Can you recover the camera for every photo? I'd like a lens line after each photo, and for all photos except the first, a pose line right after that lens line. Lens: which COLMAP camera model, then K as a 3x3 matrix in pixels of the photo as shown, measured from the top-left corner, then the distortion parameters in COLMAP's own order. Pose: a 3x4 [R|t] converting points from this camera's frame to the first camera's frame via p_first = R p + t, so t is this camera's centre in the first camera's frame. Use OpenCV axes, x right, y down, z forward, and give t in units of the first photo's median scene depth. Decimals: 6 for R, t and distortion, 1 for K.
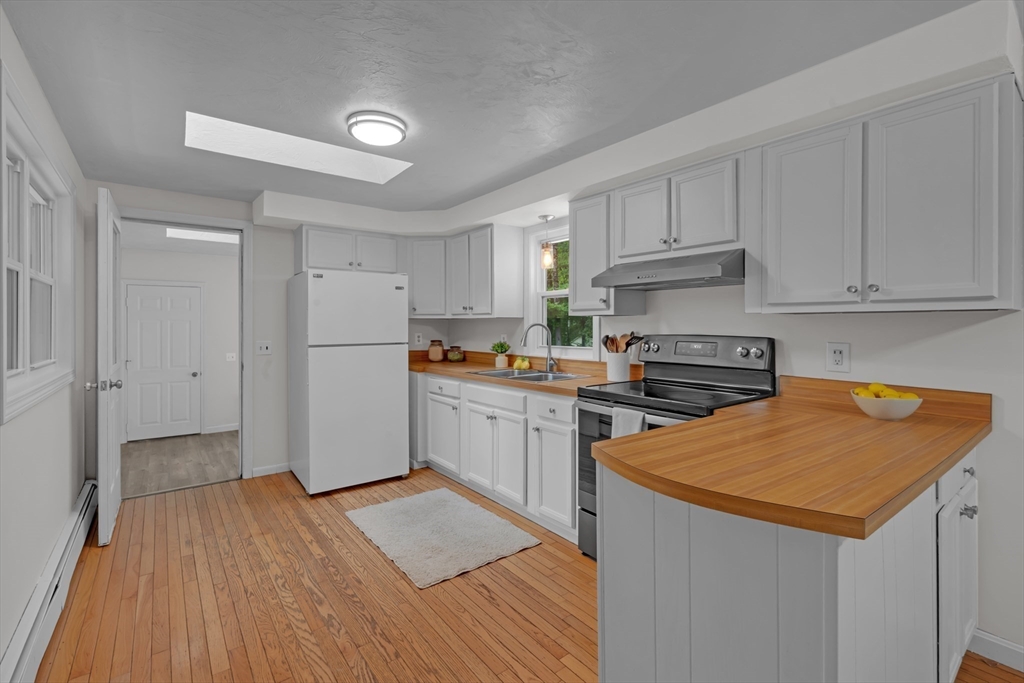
lens RADIAL K [[480.8, 0, 512.0], [0, 480.8, 341.5], [0, 0, 1]] dist [0.000732, -0.000089]
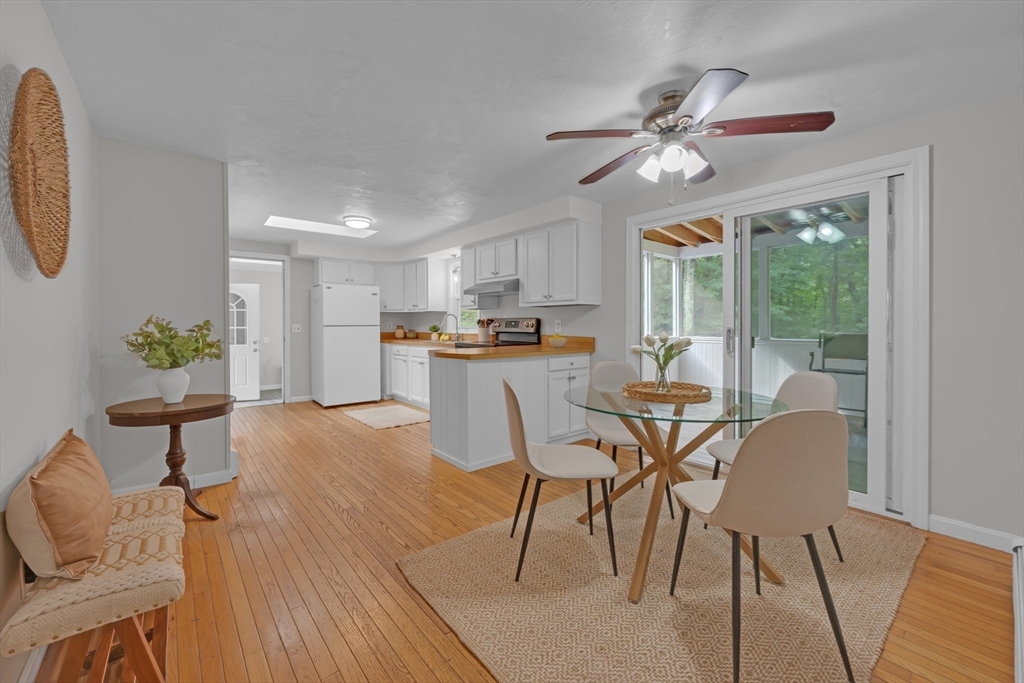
lens RADIAL K [[413.0, 0, 498.8], [0, 413.0, 337.0], [0, 0, 1]] dist [-0.000549, -0.000138]
pose [[0.999801, -0.001845, 0.019880, 0.190533], [0.001843, 0.999998, 0.000141, 0.046125], [-0.019880, -0.000104, 0.999802, -0.524517]]
